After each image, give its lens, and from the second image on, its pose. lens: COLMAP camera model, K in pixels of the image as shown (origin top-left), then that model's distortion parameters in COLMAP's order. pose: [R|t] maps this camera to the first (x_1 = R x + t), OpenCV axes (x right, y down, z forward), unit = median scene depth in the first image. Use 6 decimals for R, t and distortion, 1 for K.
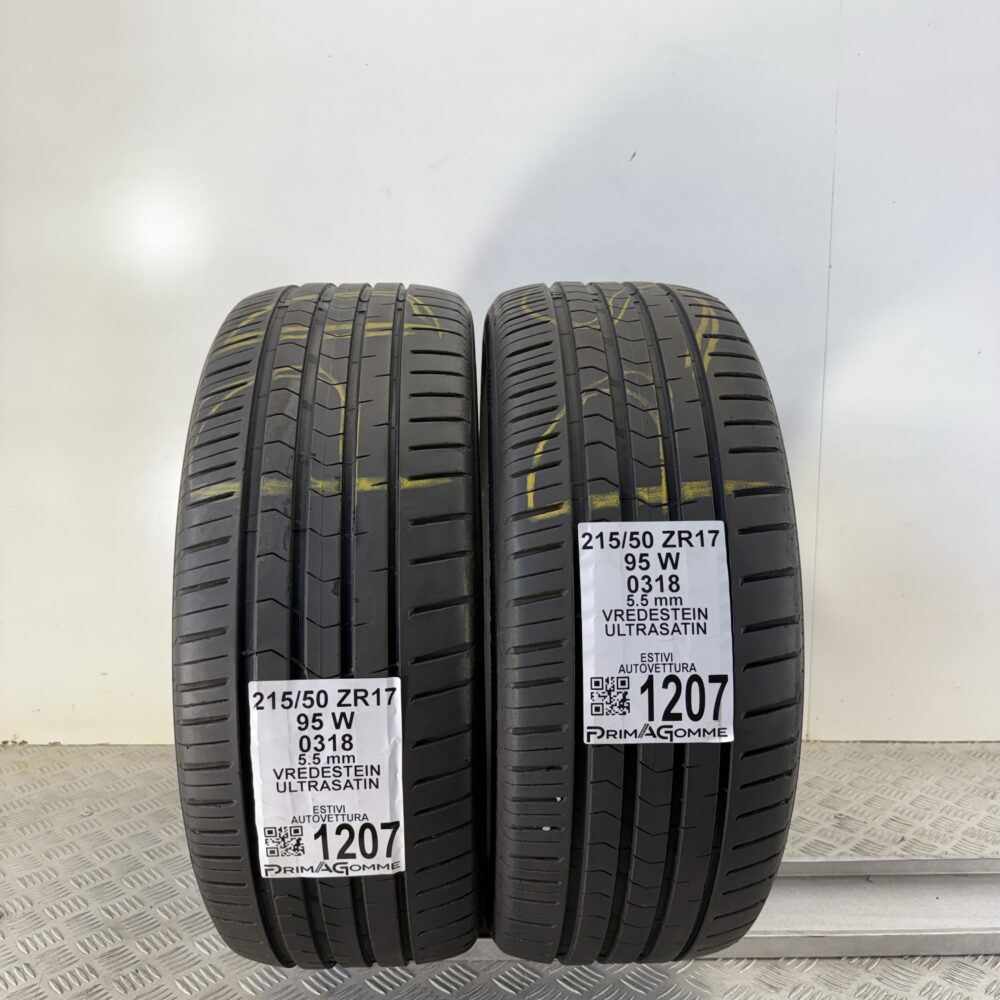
lens RADIAL K [[982.3, 0, 494.2], [0, 982.3, 500.0], [0, 0, 1]] dist [0.181711, -0.499668]
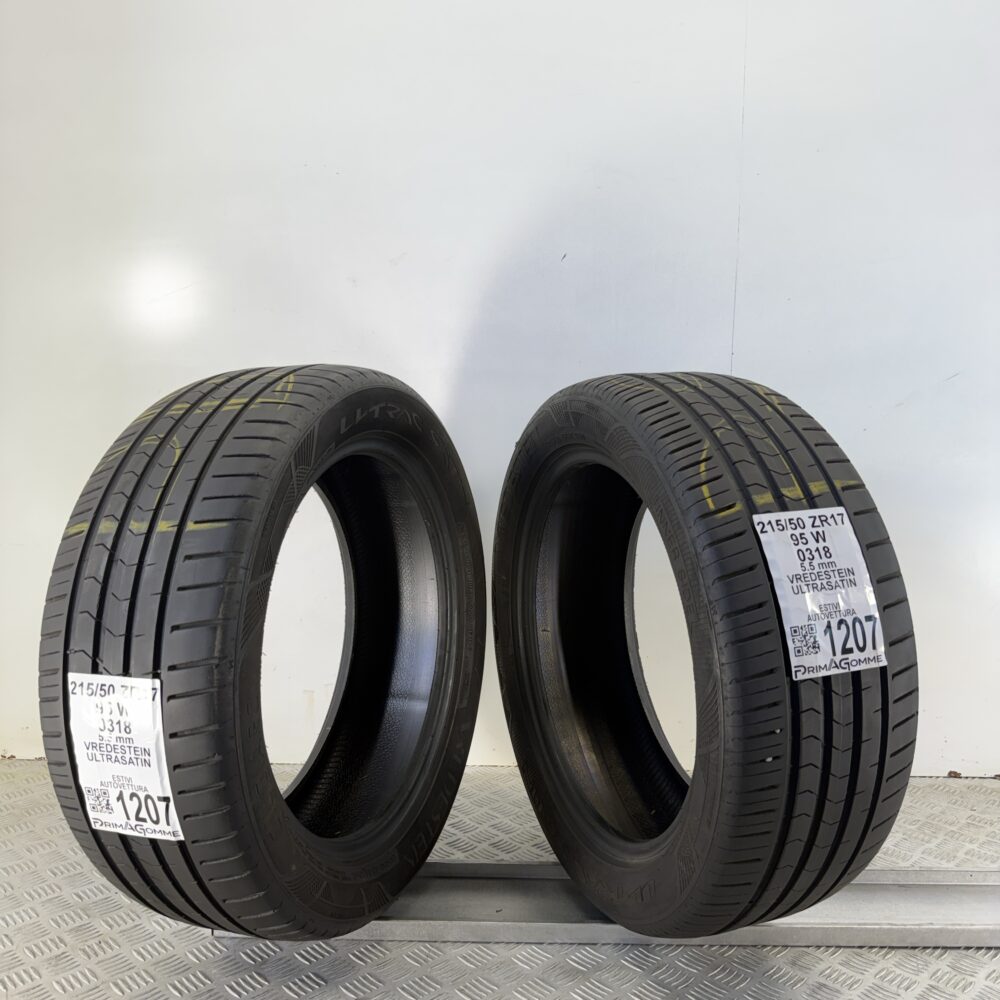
lens RADIAL K [[982.3, 0, 494.2], [0, 982.3, 500.0], [0, 0, 1]] dist [0.181711, -0.499668]
pose [[0.946480, -0.069852, 0.315114, -0.662212], [0.134247, 0.973042, -0.187528, 0.207382], [-0.293520, 0.219795, 0.930342, -0.136221]]
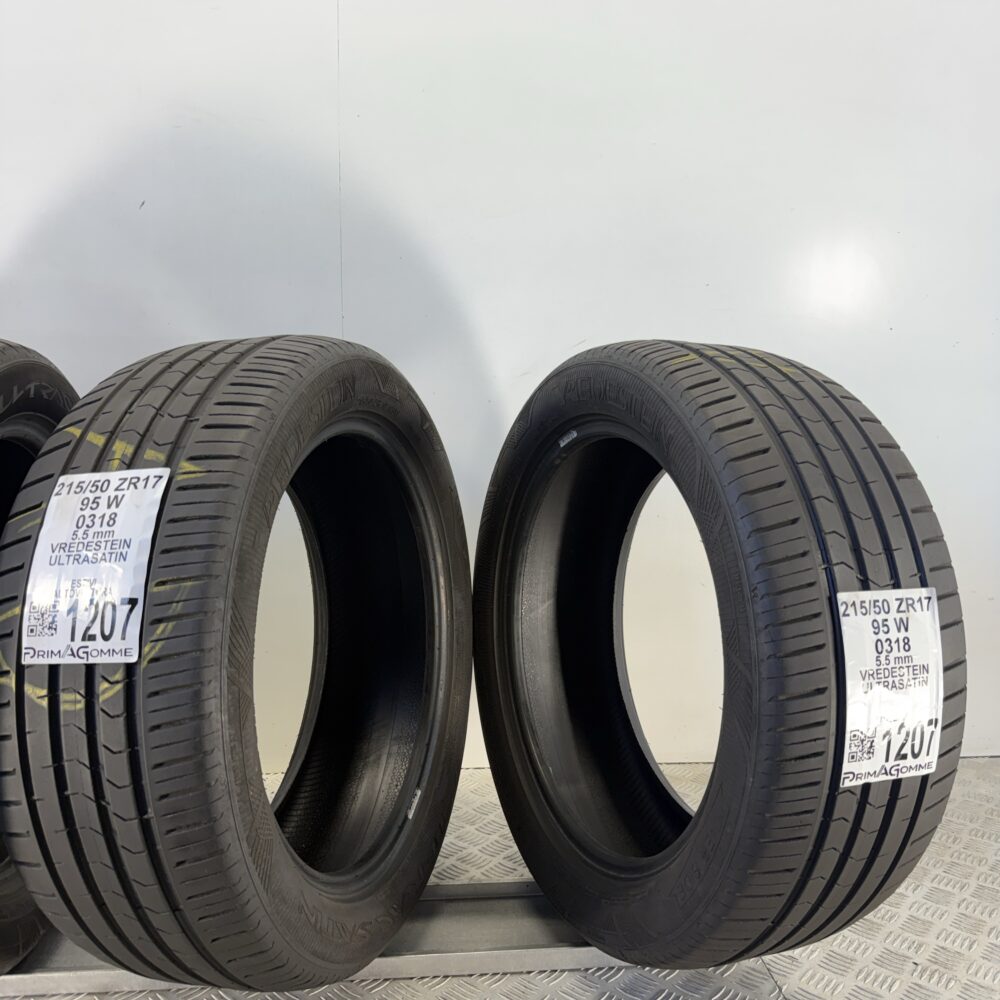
lens RADIAL K [[982.3, 0, 494.2], [0, 982.3, 500.0], [0, 0, 1]] dist [0.181711, -0.499668]
pose [[0.947643, -0.051947, -0.315078, 0.938303], [-0.038985, 0.960479, -0.275609, 0.353760], [0.316943, 0.273462, 0.908166, 0.114602]]
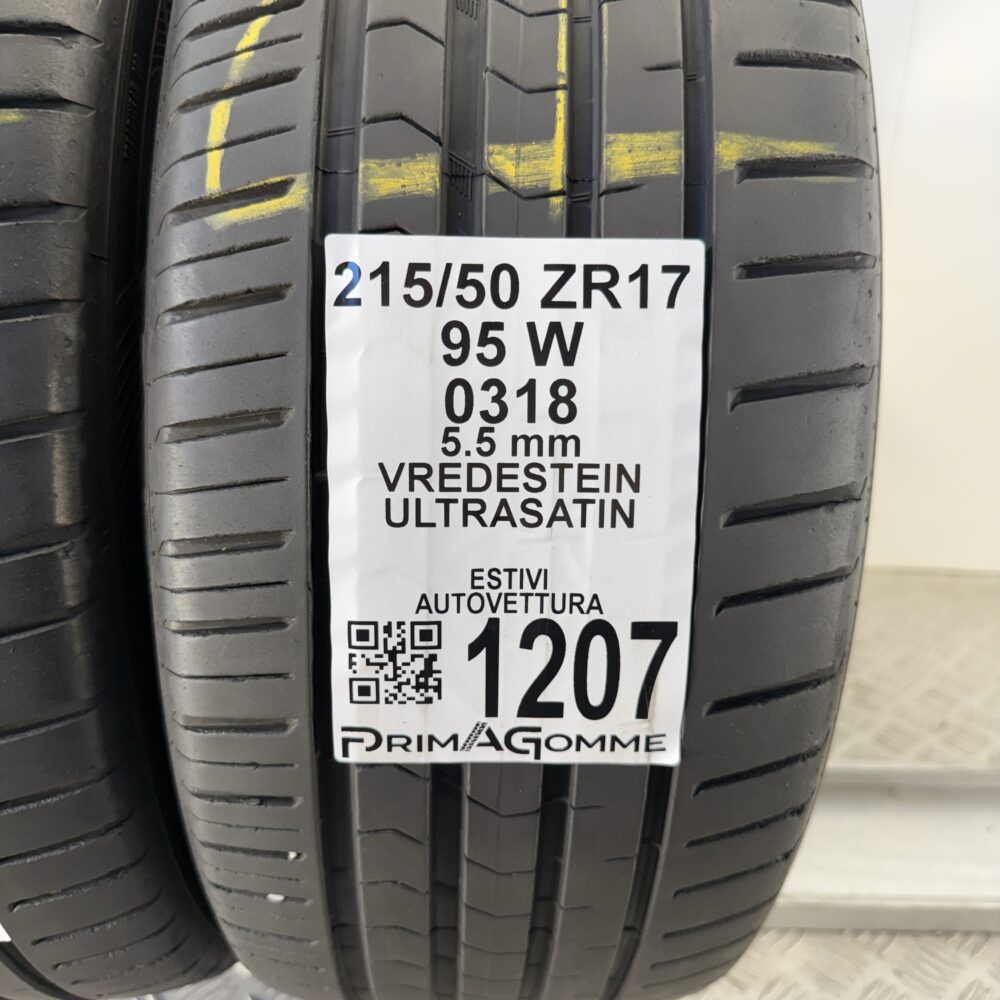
lens RADIAL K [[982.3, 0, 494.2], [0, 982.3, 500.0], [0, 0, 1]] dist [0.181711, -0.499668]
pose [[0.999404, 0.033467, -0.008422, 0.158691], [-0.030244, 0.966905, 0.253338, 0.023219], [0.016622, -0.252933, 0.967341, 0.605957]]
